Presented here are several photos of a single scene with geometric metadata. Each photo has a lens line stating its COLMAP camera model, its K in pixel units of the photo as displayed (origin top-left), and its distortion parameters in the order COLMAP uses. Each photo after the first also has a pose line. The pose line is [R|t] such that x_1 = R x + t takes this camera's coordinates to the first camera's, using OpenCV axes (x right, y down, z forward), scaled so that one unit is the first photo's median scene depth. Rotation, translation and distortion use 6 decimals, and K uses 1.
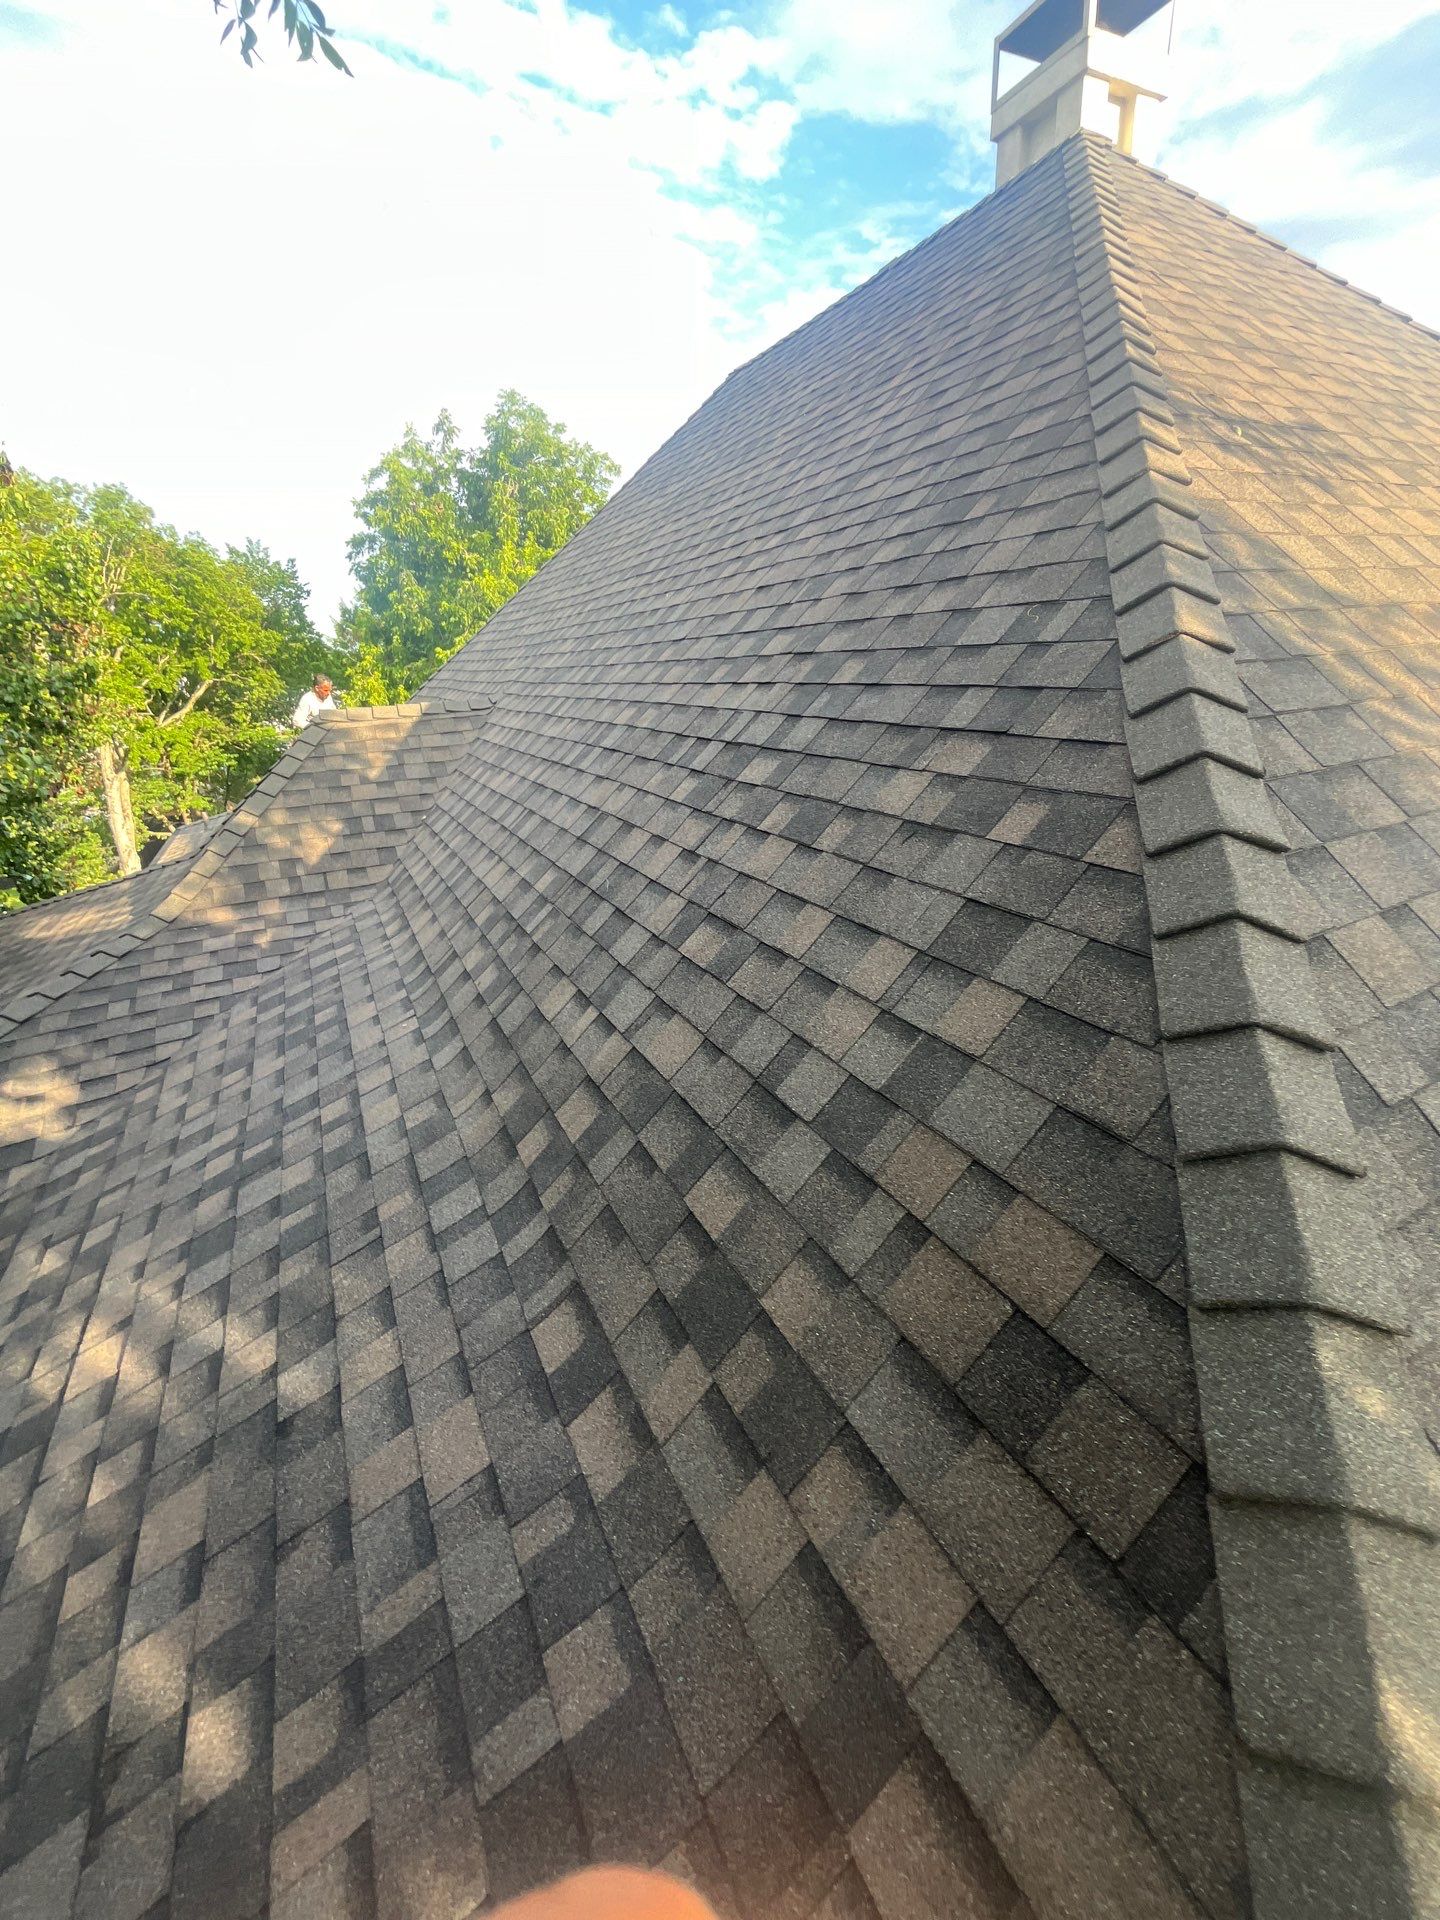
lens RADIAL K [[779.2, 0, 720.1], [0, 779.2, 959.9], [0, 0, 1]] dist [0.000600, -0.001768]
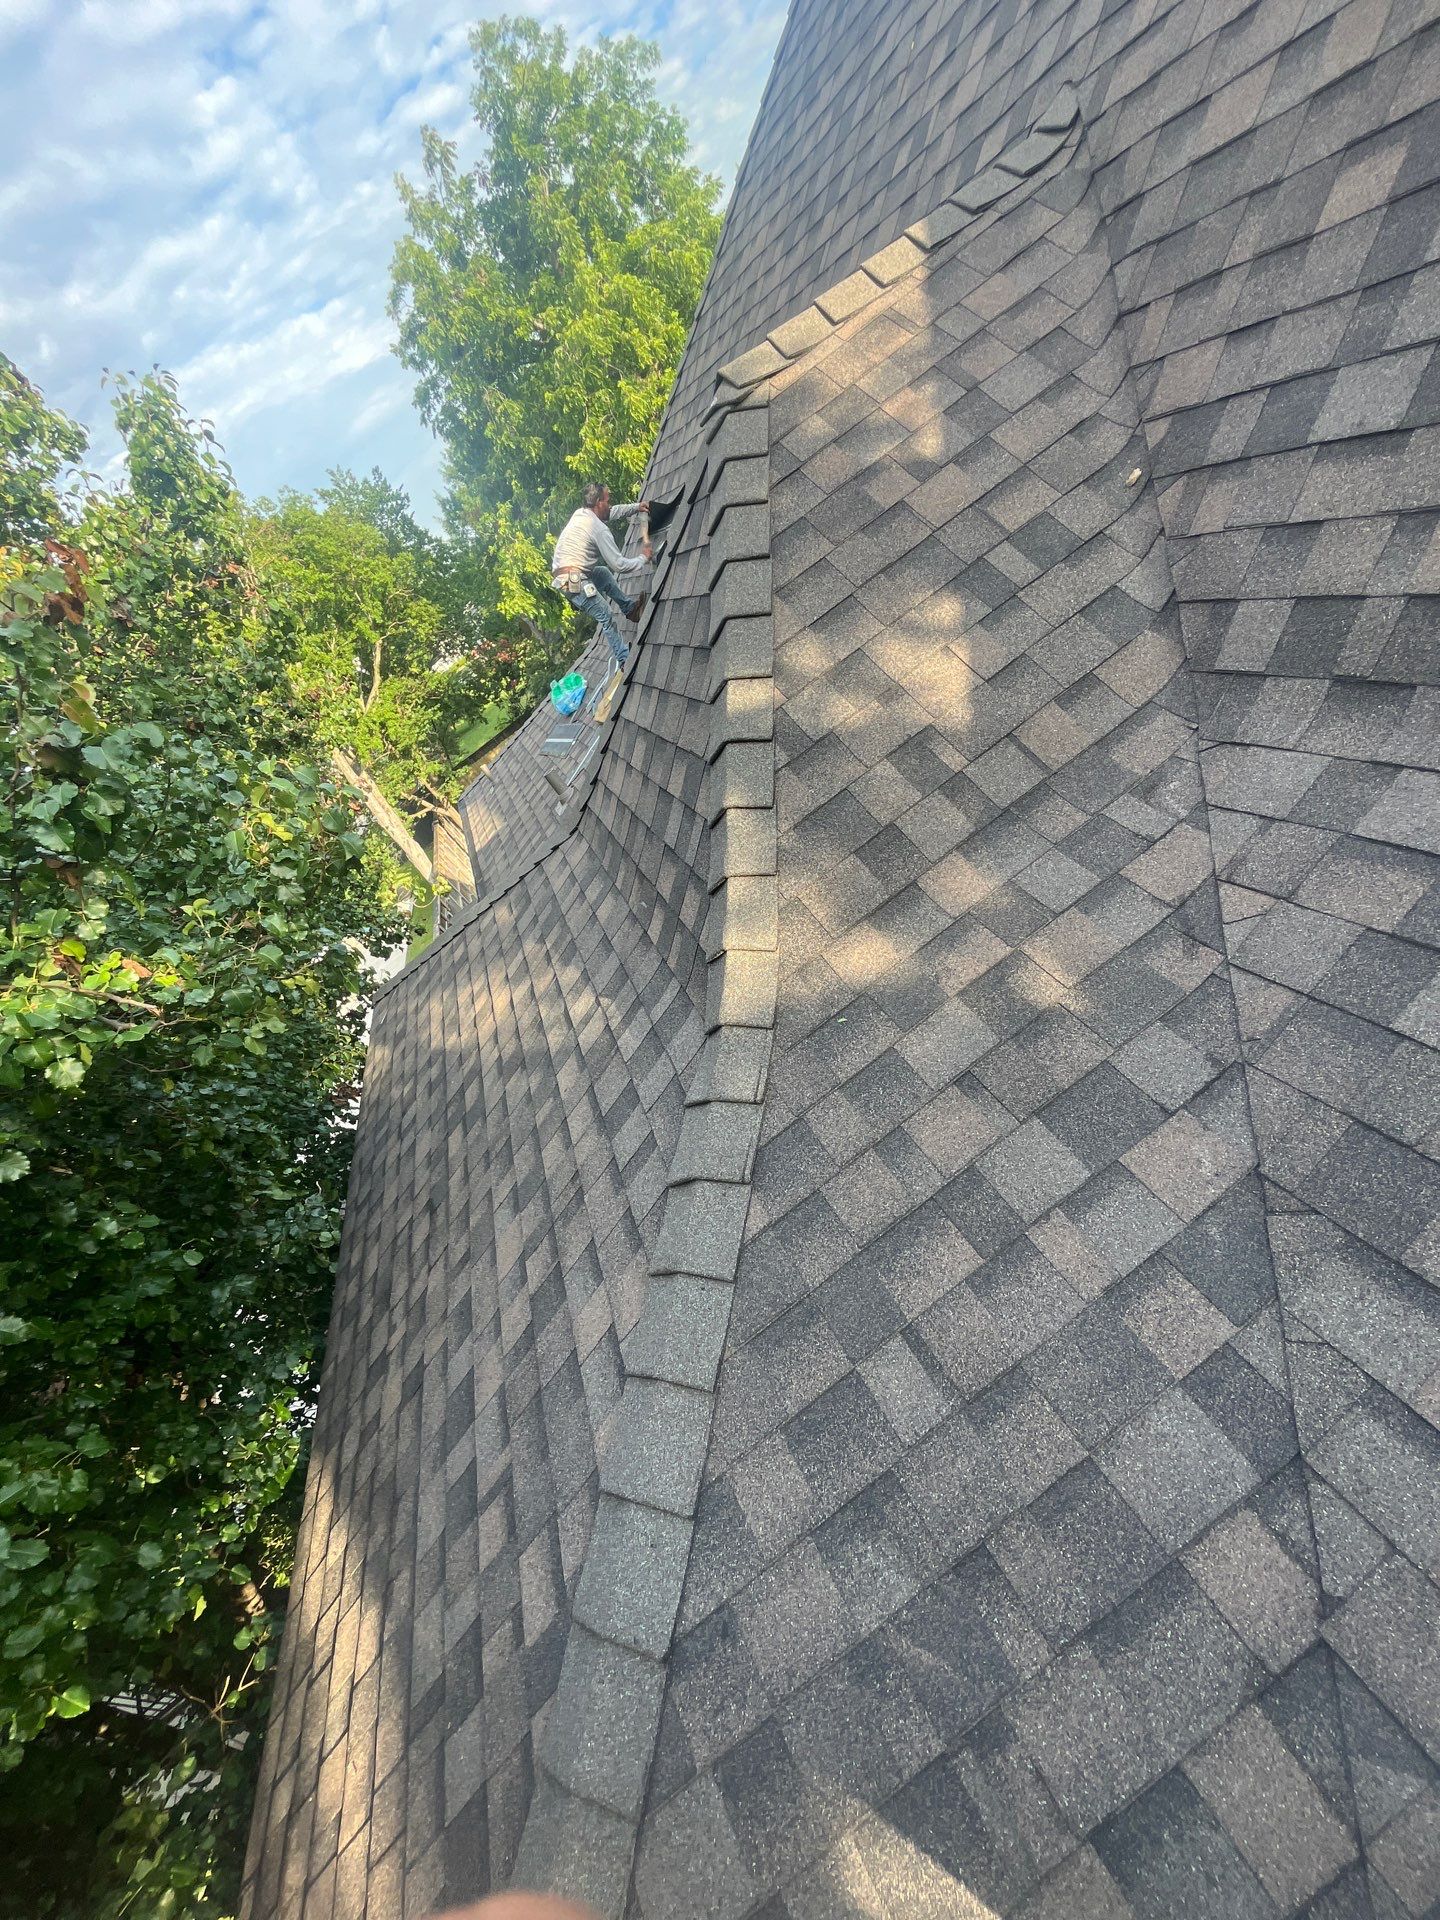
lens RADIAL K [[779.2, 0, 719.3], [0, 779.2, 960.8], [0, 0, 1]] dist [0.000600, -0.001768]
pose [[0.872756, -0.342853, -0.347490, -0.276552], [0.425114, 0.883709, 0.195799, -0.076034], [0.239950, -0.318607, 0.917013, 0.309730]]
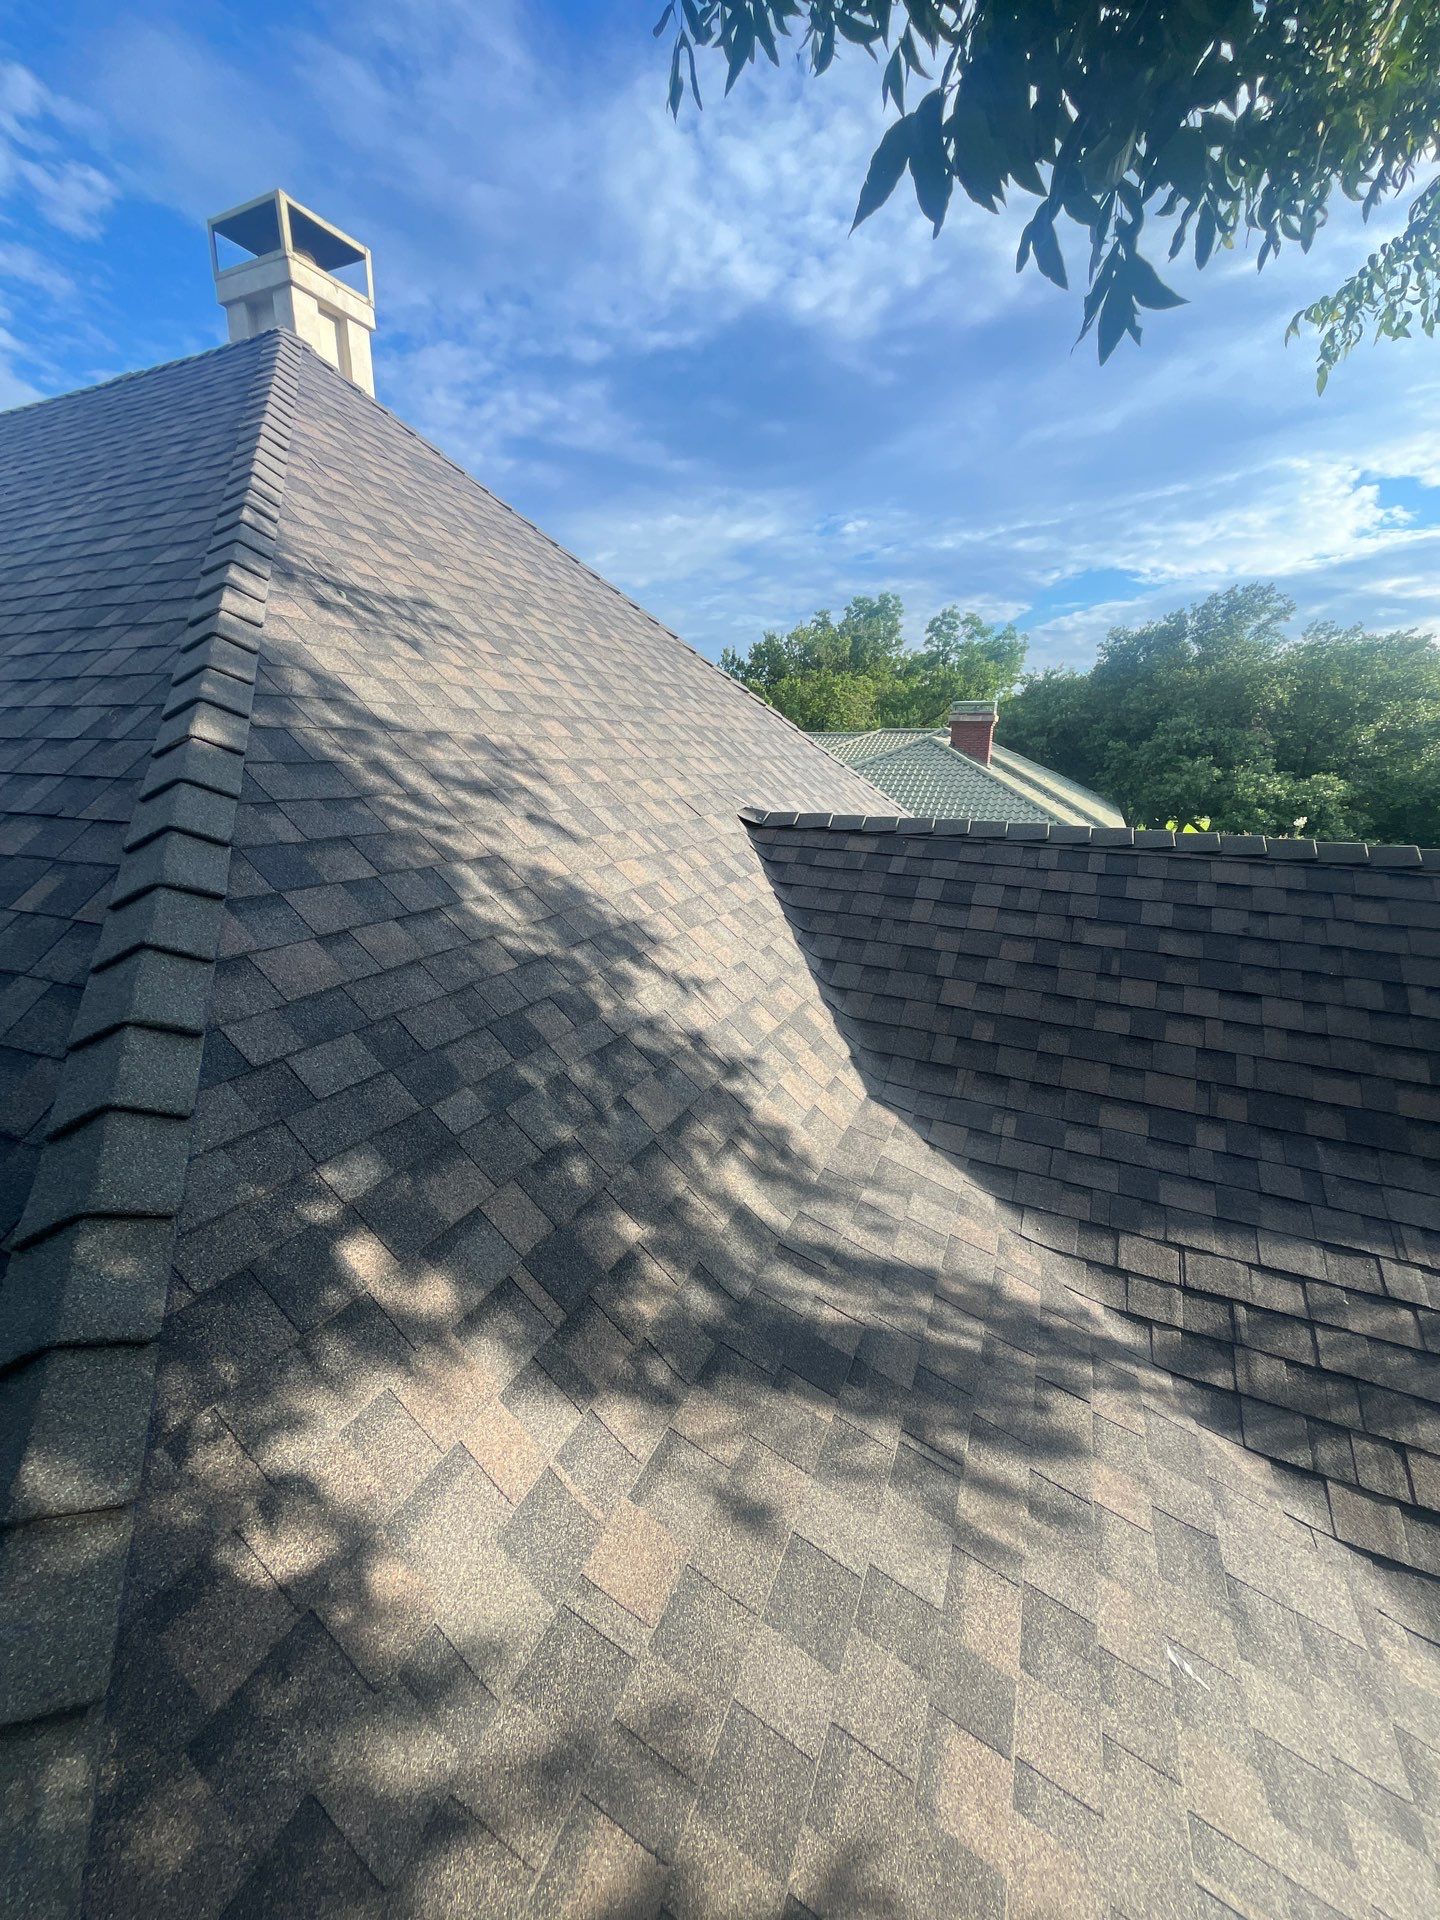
lens RADIAL K [[779.2, 0, 722.1], [0, 779.2, 957.7], [0, 0, 1]] dist [0.000600, -0.001768]
pose [[0.777444, -0.098865, 0.621133, 0.328051], [0.180887, 0.980991, -0.070266, 0.121287], [-0.602379, 0.166983, 0.780549, -0.307500]]
